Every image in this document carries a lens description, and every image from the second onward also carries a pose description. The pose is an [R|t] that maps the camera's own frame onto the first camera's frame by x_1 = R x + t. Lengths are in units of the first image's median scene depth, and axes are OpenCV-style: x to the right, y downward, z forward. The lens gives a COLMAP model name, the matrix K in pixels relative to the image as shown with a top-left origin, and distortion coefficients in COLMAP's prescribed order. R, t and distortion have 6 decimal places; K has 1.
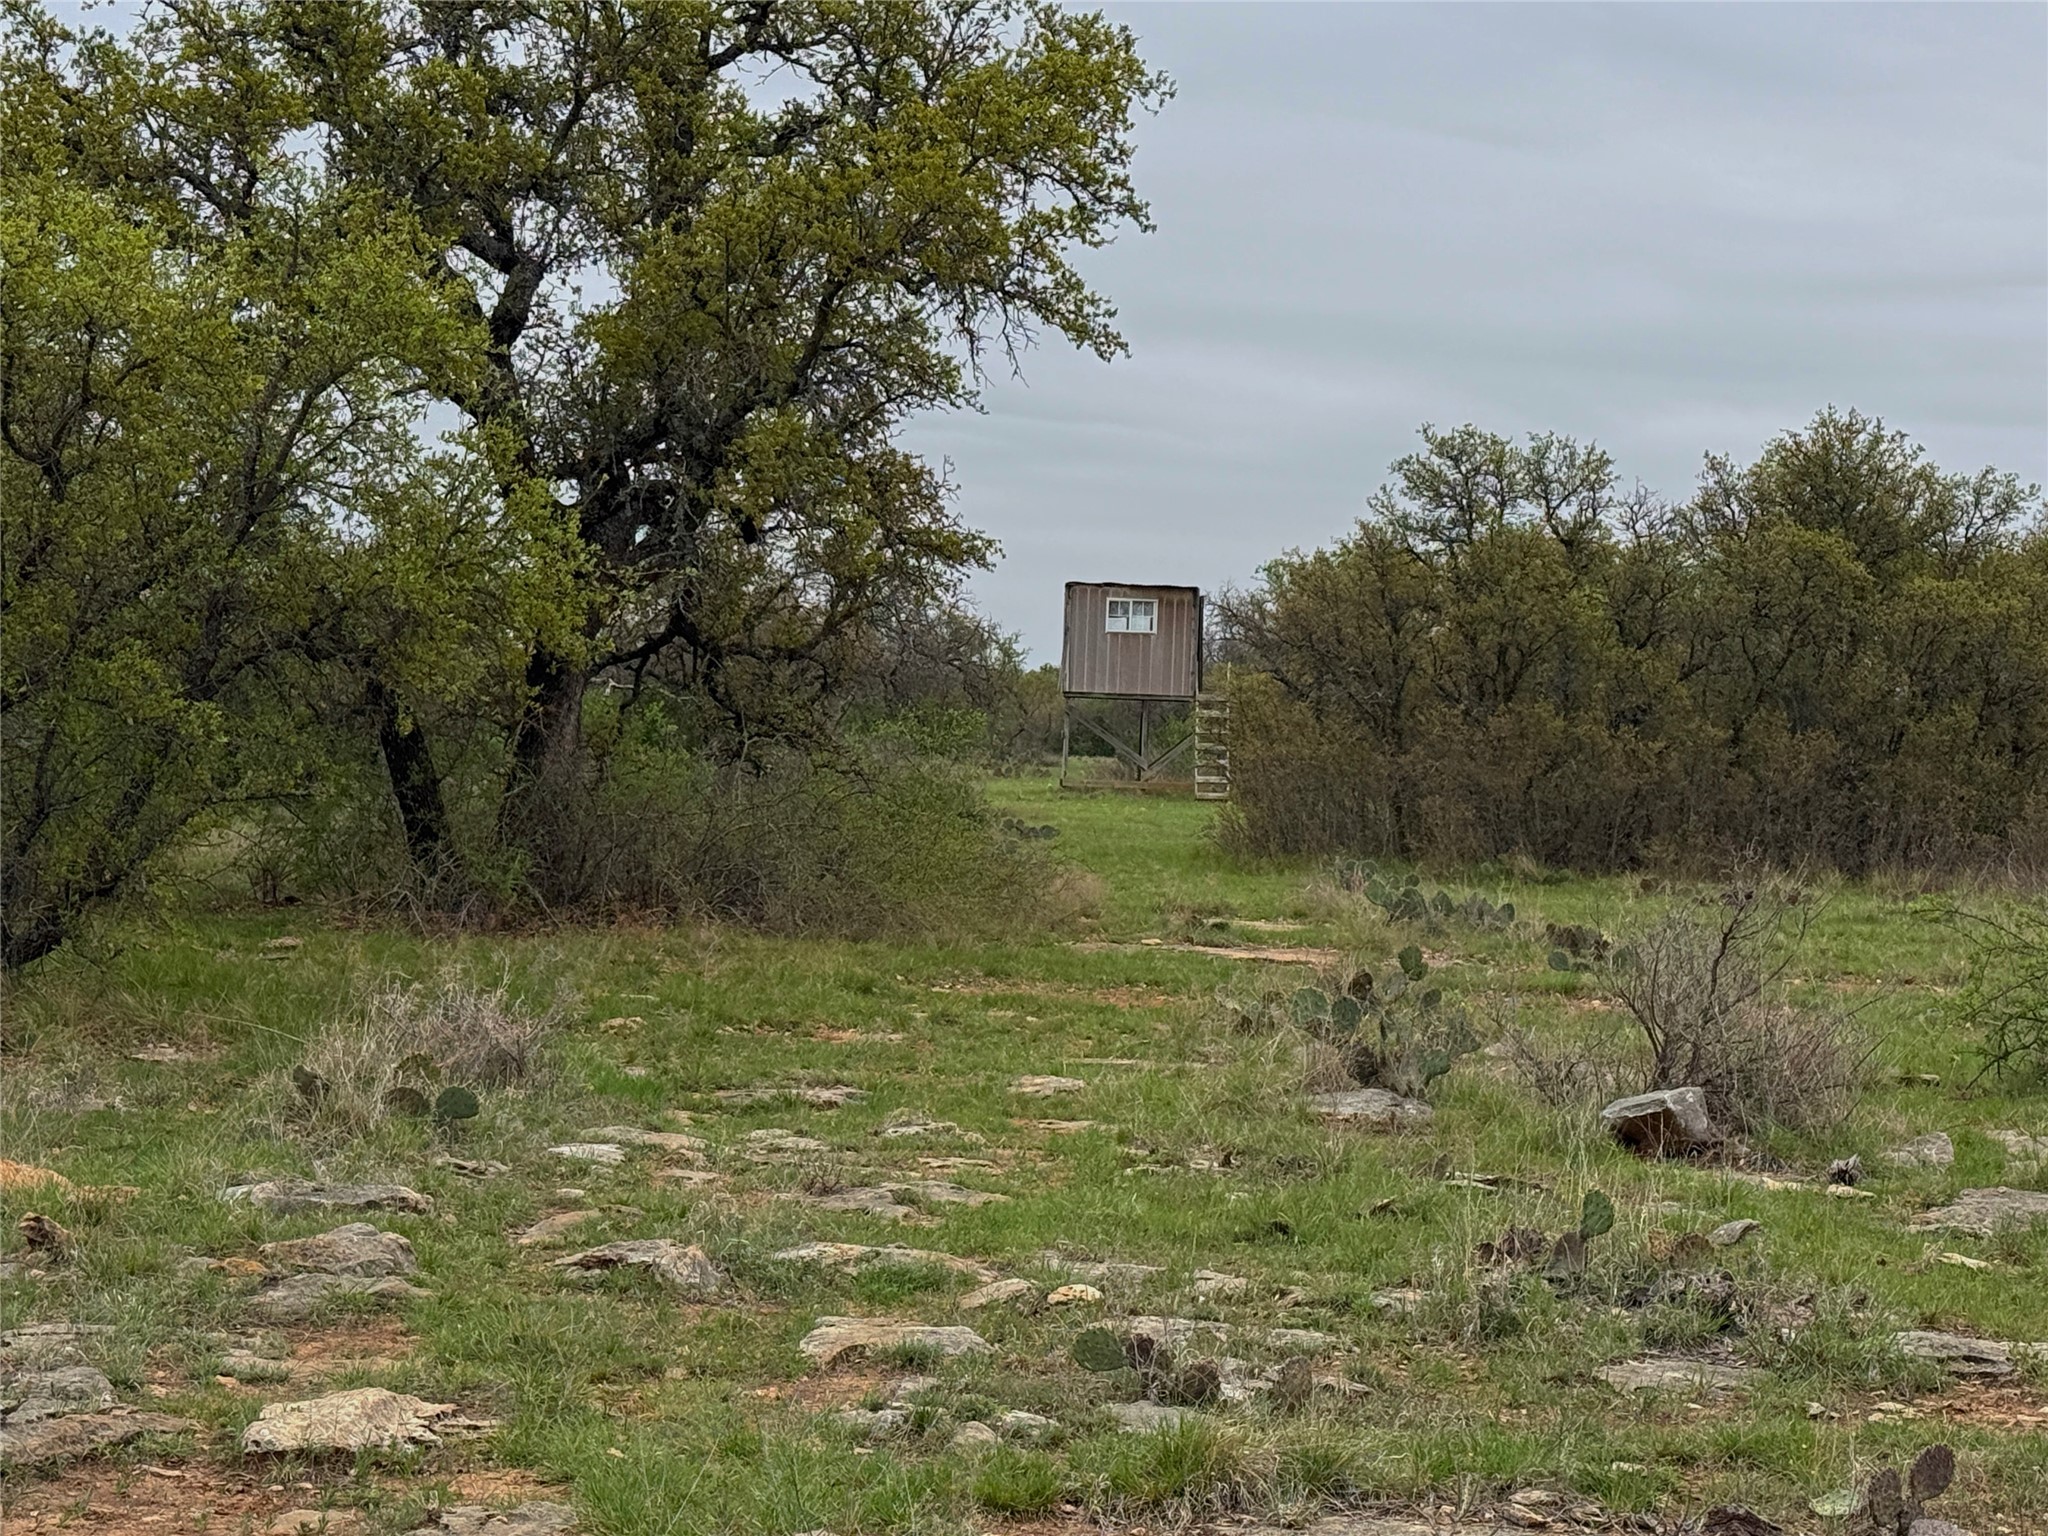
lens RADIAL K [[4083.3, 0, 1024.0], [0, 4083.3, 768.0], [0, 0, 1]] dist [0.227635, -1.310453]
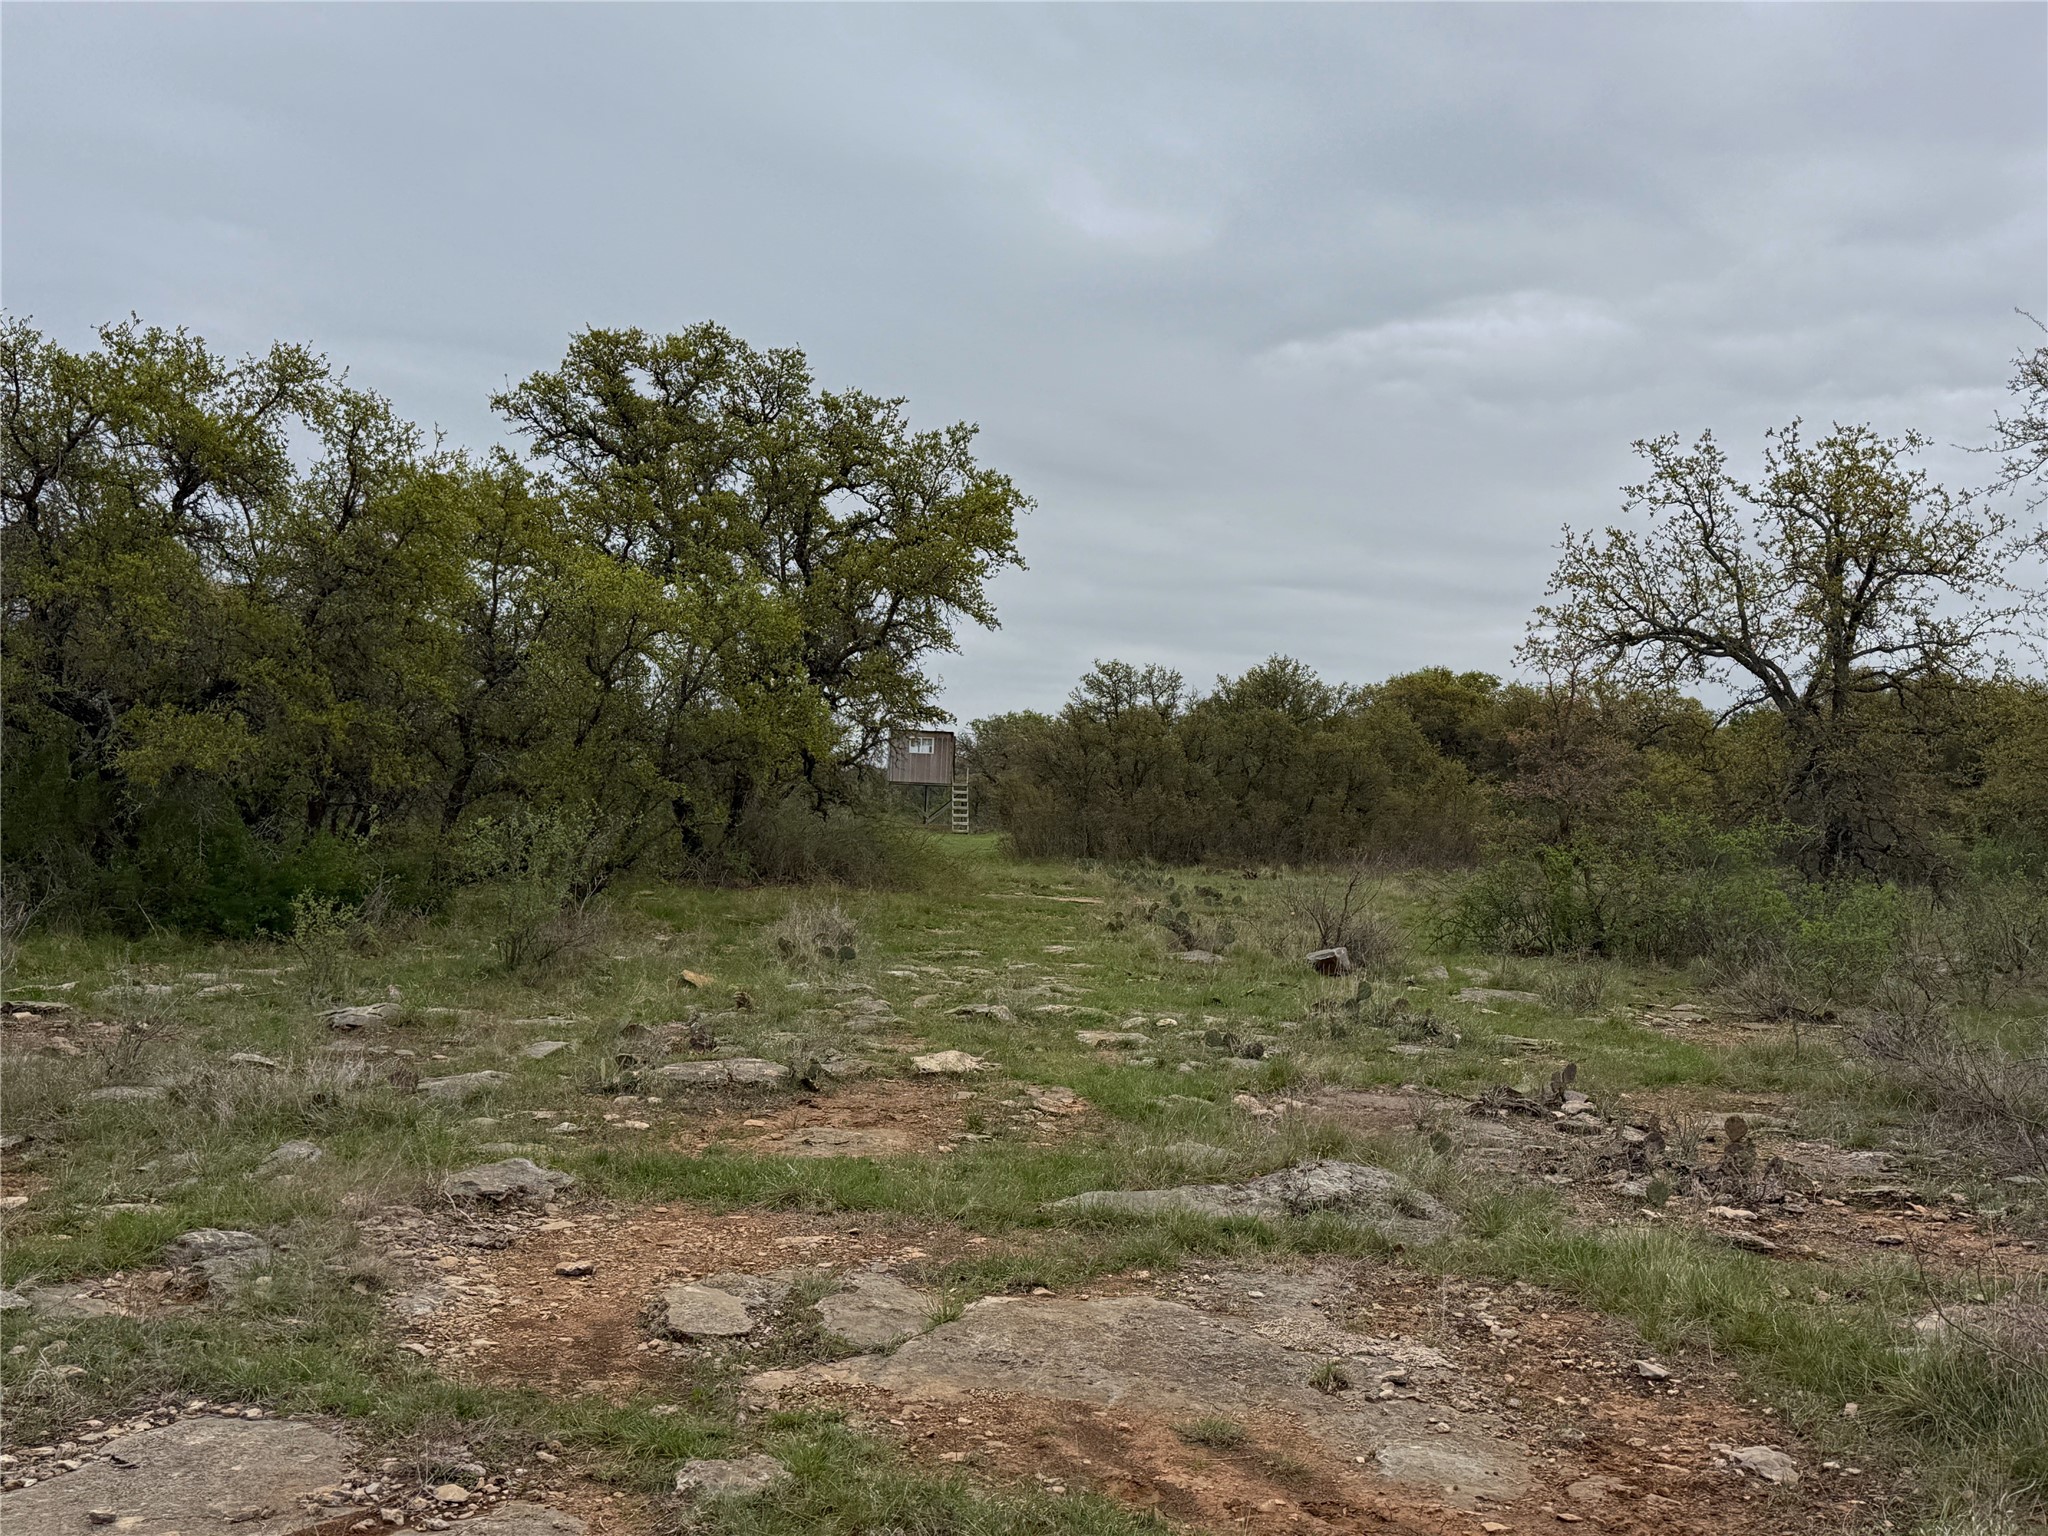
lens RADIAL K [[2053.5, 0, 1024.0], [0, 2053.5, 768.0], [0, 0, 1]] dist [0.226694, -0.609795]
pose [[0.992269, 0.006571, 0.123936, -0.099643], [-0.003340, 0.999650, -0.026254, 0.003558], [-0.124065, 0.025637, 0.991943, -0.098407]]
